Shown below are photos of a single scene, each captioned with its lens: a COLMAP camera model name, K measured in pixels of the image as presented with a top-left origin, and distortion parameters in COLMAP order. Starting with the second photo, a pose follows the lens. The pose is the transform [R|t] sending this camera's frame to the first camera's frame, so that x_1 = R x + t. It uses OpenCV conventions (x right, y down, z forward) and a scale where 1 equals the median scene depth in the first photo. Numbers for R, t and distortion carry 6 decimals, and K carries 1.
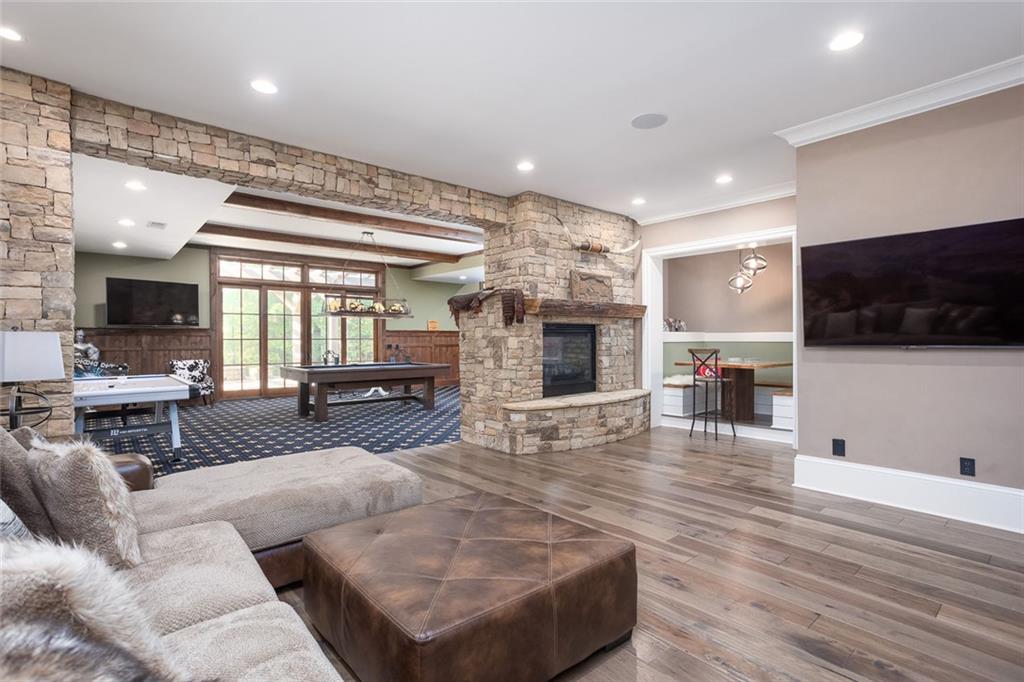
lens RADIAL K [[494.0, 0, 512.0], [0, 494.0, 338.9], [0, 0, 1]] dist [-0.003826, 0.000713]
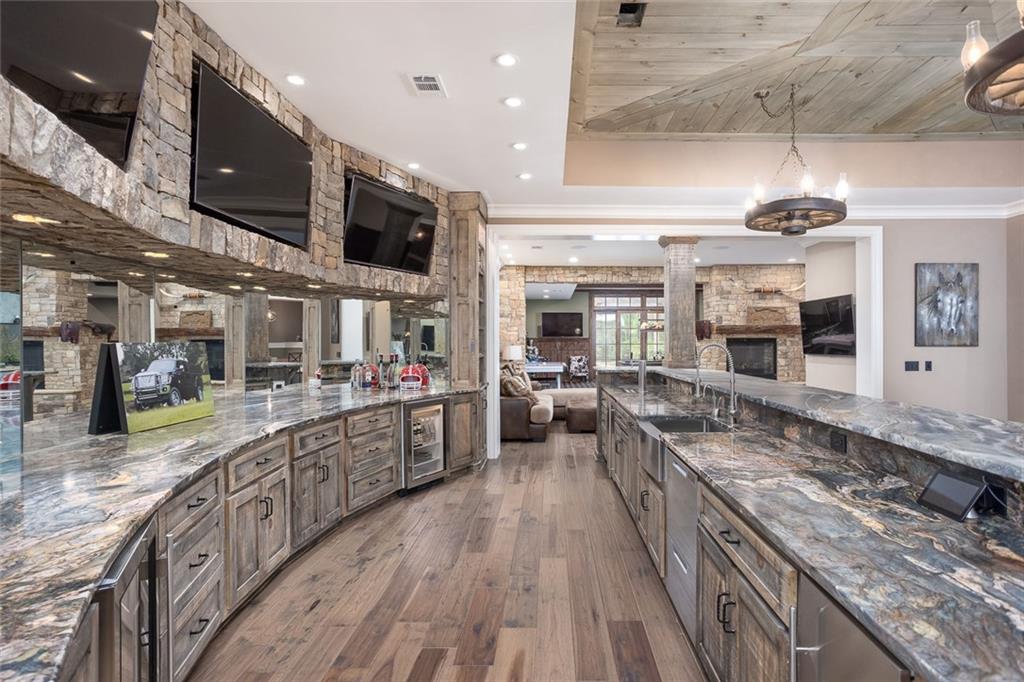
lens RADIAL K [[494.0, 0, 515.2], [0, 494.0, 342.6], [0, 0, 1]] dist [-0.003826, 0.000713]
pose [[0.720992, 0.003506, -0.692934, 0.685074], [-0.000434, 0.999989, 0.004608, -0.022595], [0.692943, -0.003022, 0.720986, -0.722713]]
